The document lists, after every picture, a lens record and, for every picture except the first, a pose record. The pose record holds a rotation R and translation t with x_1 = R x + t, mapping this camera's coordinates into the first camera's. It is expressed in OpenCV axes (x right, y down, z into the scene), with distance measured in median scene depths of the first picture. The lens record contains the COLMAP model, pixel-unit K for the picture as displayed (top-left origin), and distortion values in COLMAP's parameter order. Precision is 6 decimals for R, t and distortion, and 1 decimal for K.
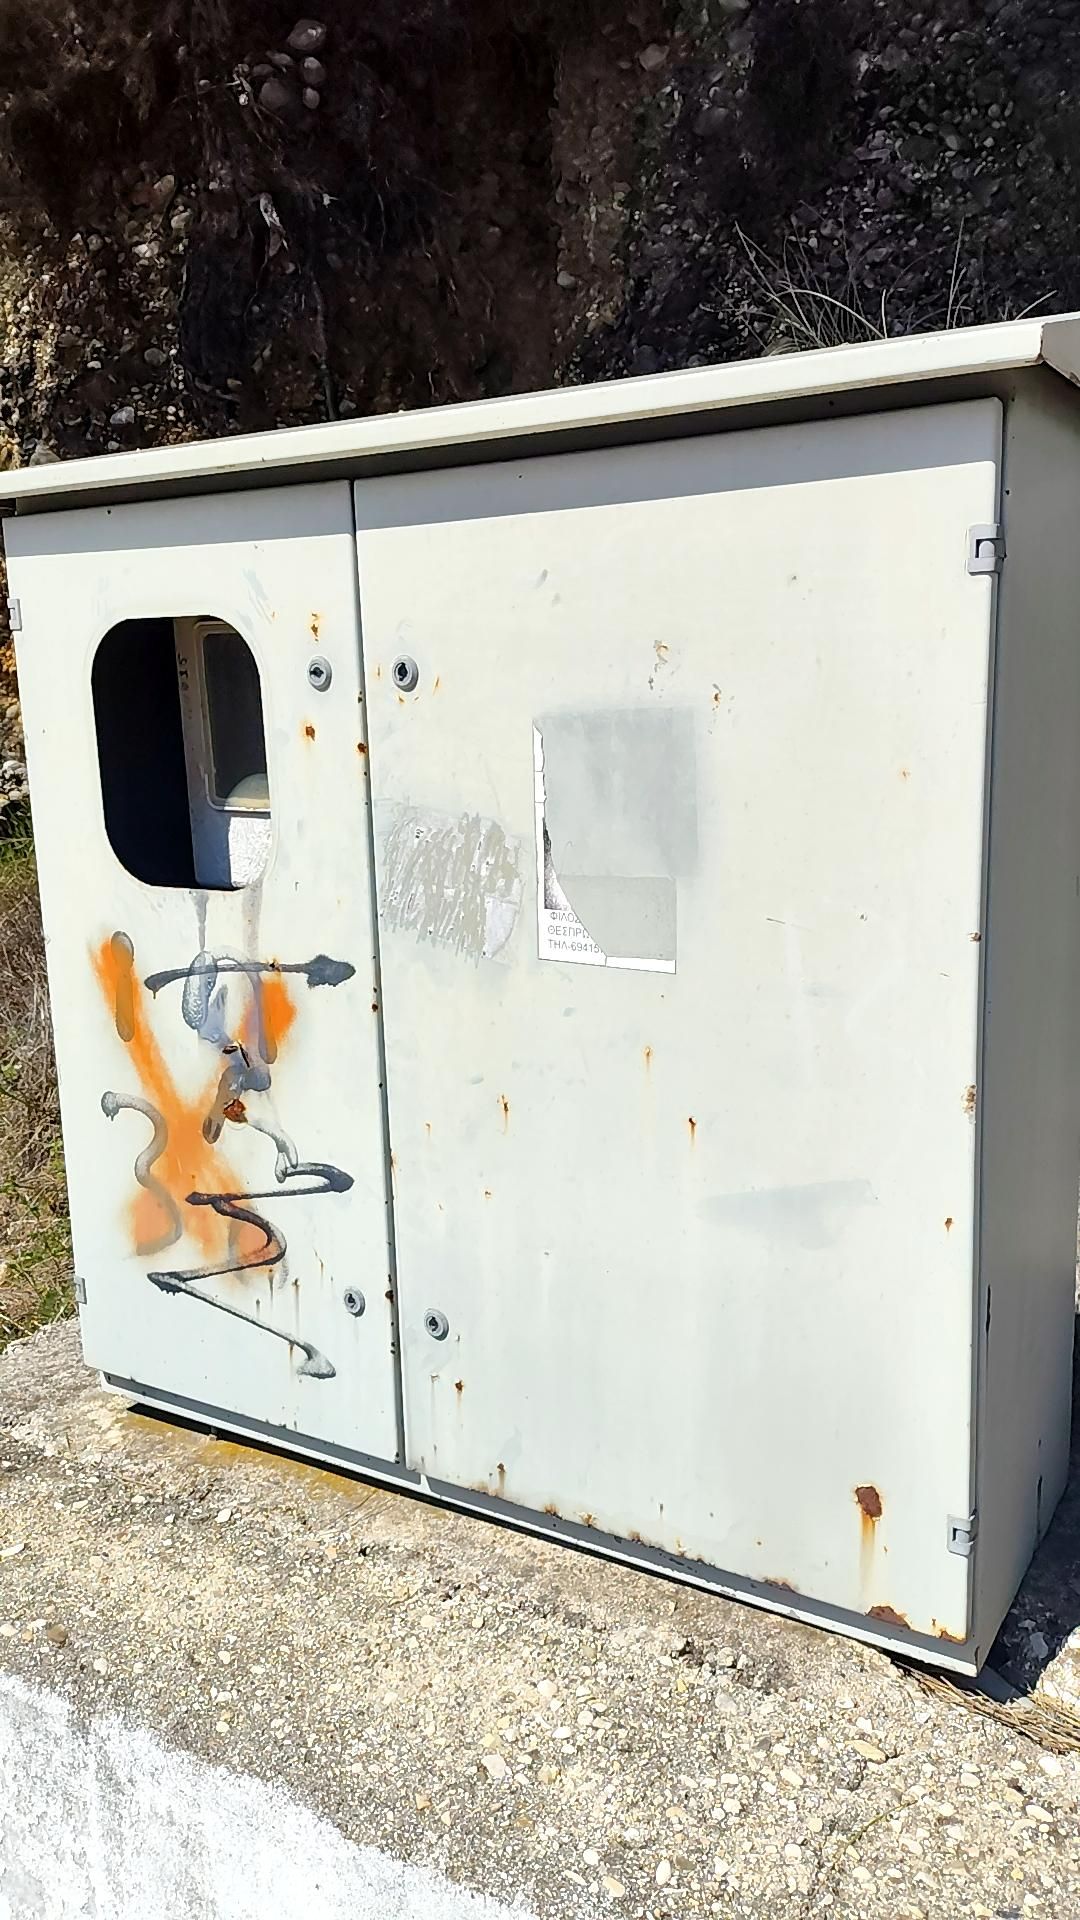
lens RADIAL K [[1416.1, 0, 540.0], [0, 1416.1, 960.0], [0, 0, 1]] dist [0.018911, -0.004779]
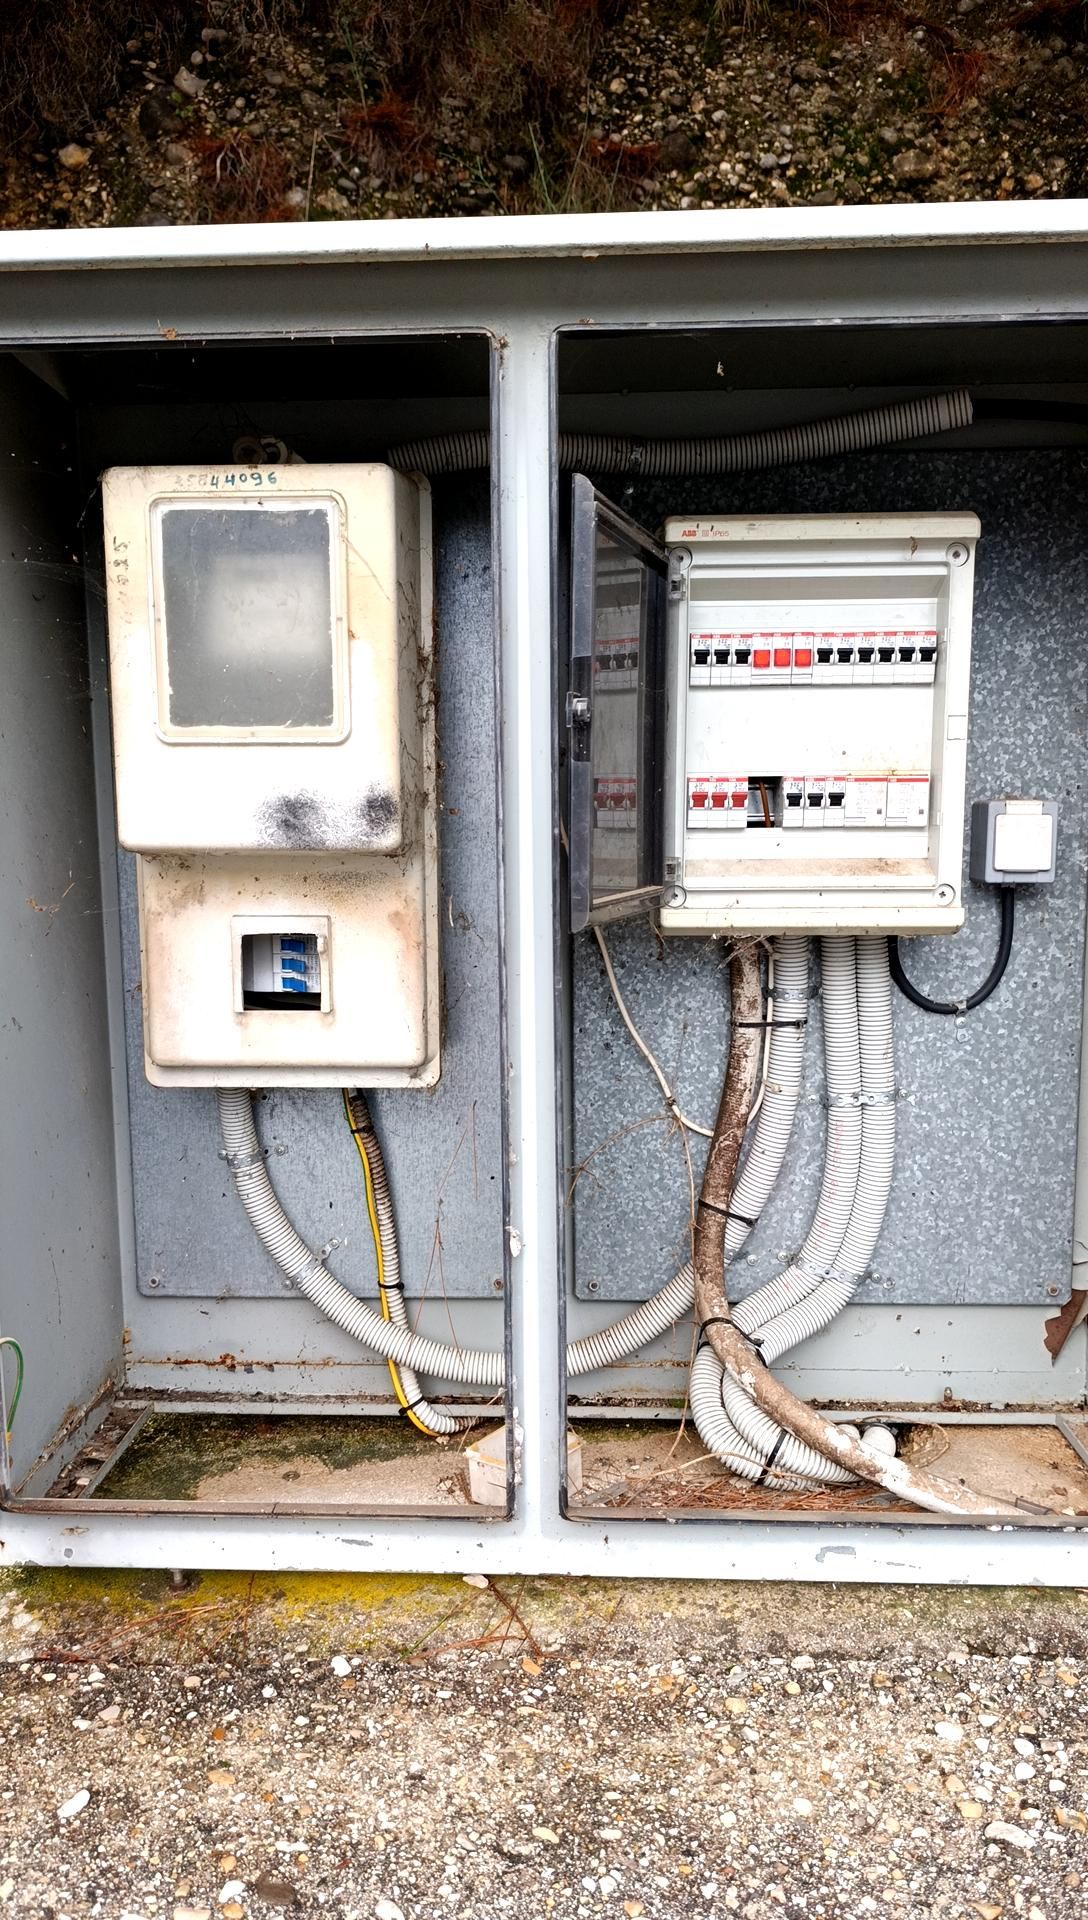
lens RADIAL K [[1331.5, 0, 553.1], [0, 1331.5, 986.8], [0, 0, 1]] dist [0.019335, -0.031204]
pose [[0.882221, -0.043907, 0.468783, -0.414382], [0.074744, 0.996077, -0.047370, 0.078783], [-0.464865, 0.076830, 0.882042, 0.300267]]
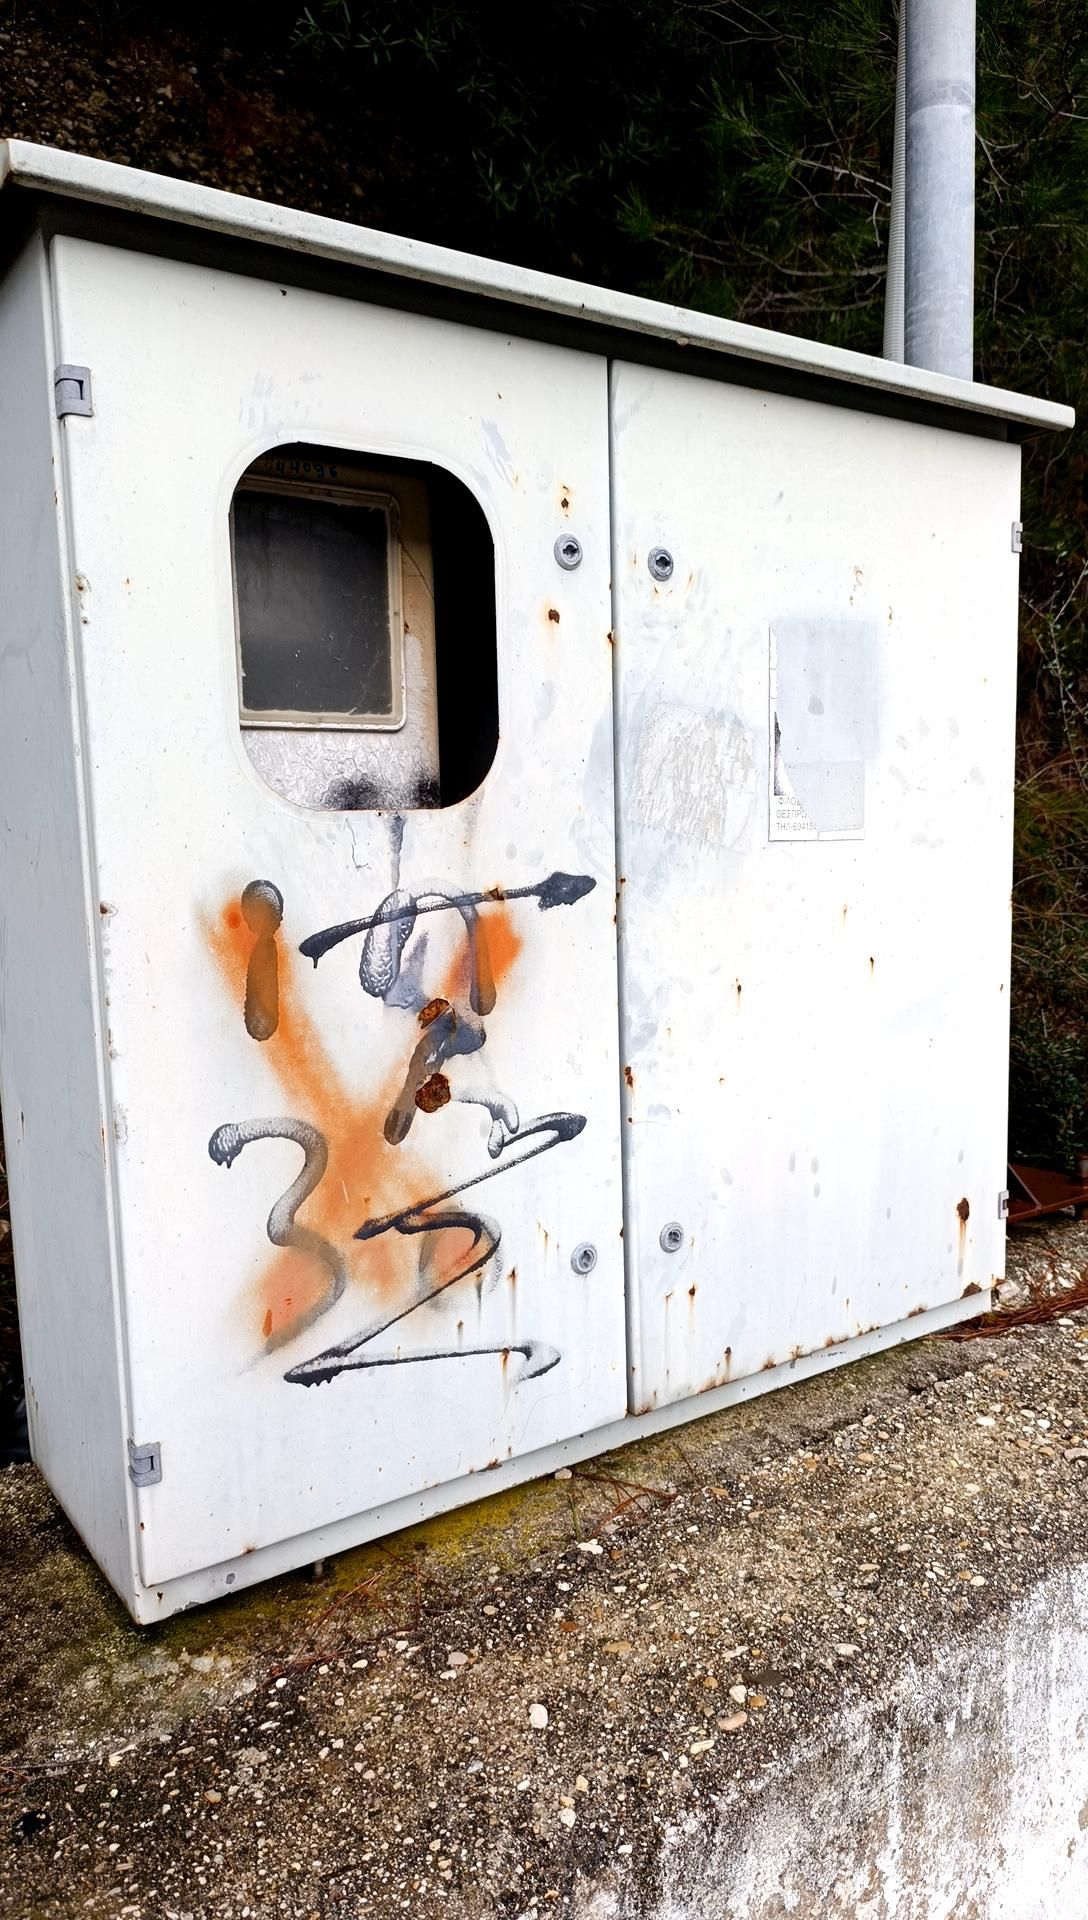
lens RADIAL K [[1331.5, 0, 553.1], [0, 1331.5, 986.8], [0, 0, 1]] dist [0.019335, -0.031204]
pose [[0.406401, -0.107506, 0.907348, -0.867998], [0.184519, 0.982250, 0.033735, 0.037138], [-0.894869, 0.153713, 0.419025, 0.619970]]
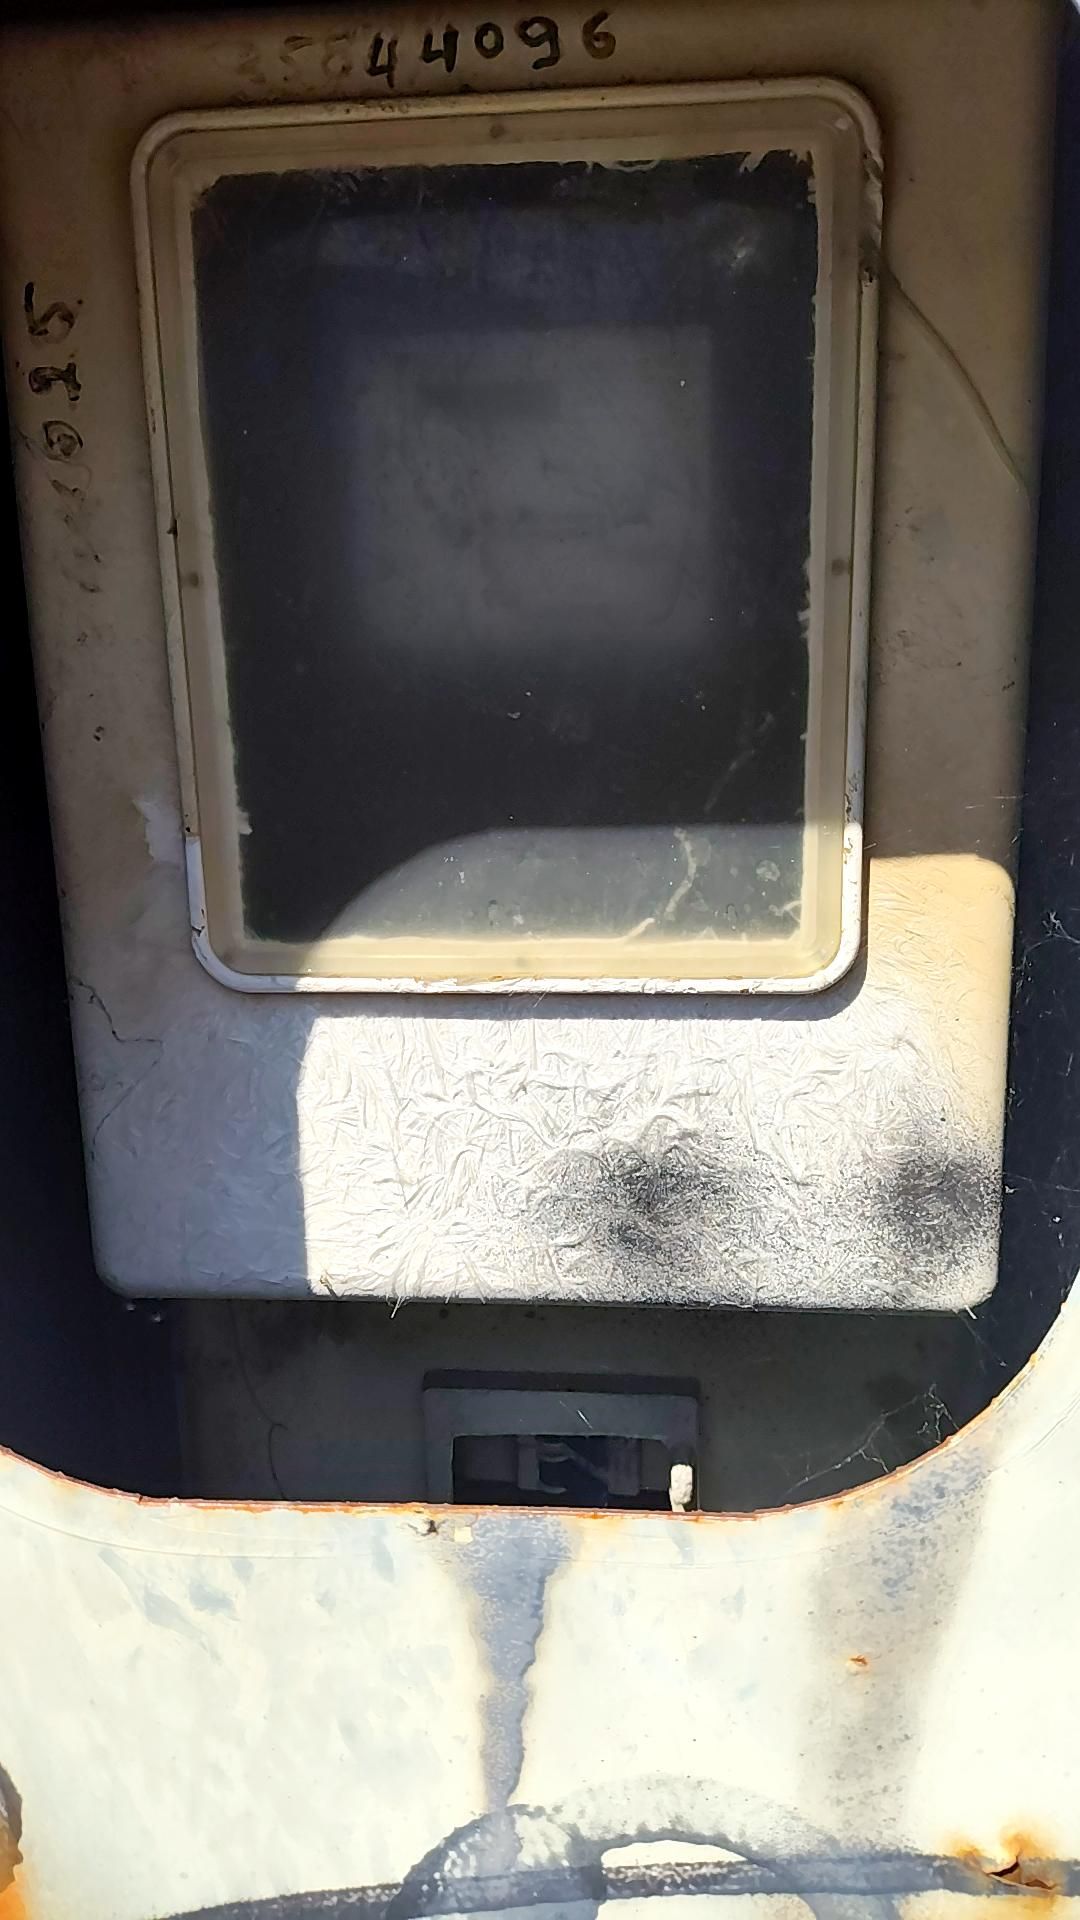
lens RADIAL K [[1474.0, 0, 538.6], [0, 1474.0, 939.7], [0, 0, 1]] dist [0.087539, -0.168023]
pose [[0.903720, -0.097194, 0.416946, -0.303504], [0.087423, 0.995264, 0.042516, -0.128522], [-0.419103, -0.001972, 0.907936, 0.813168]]
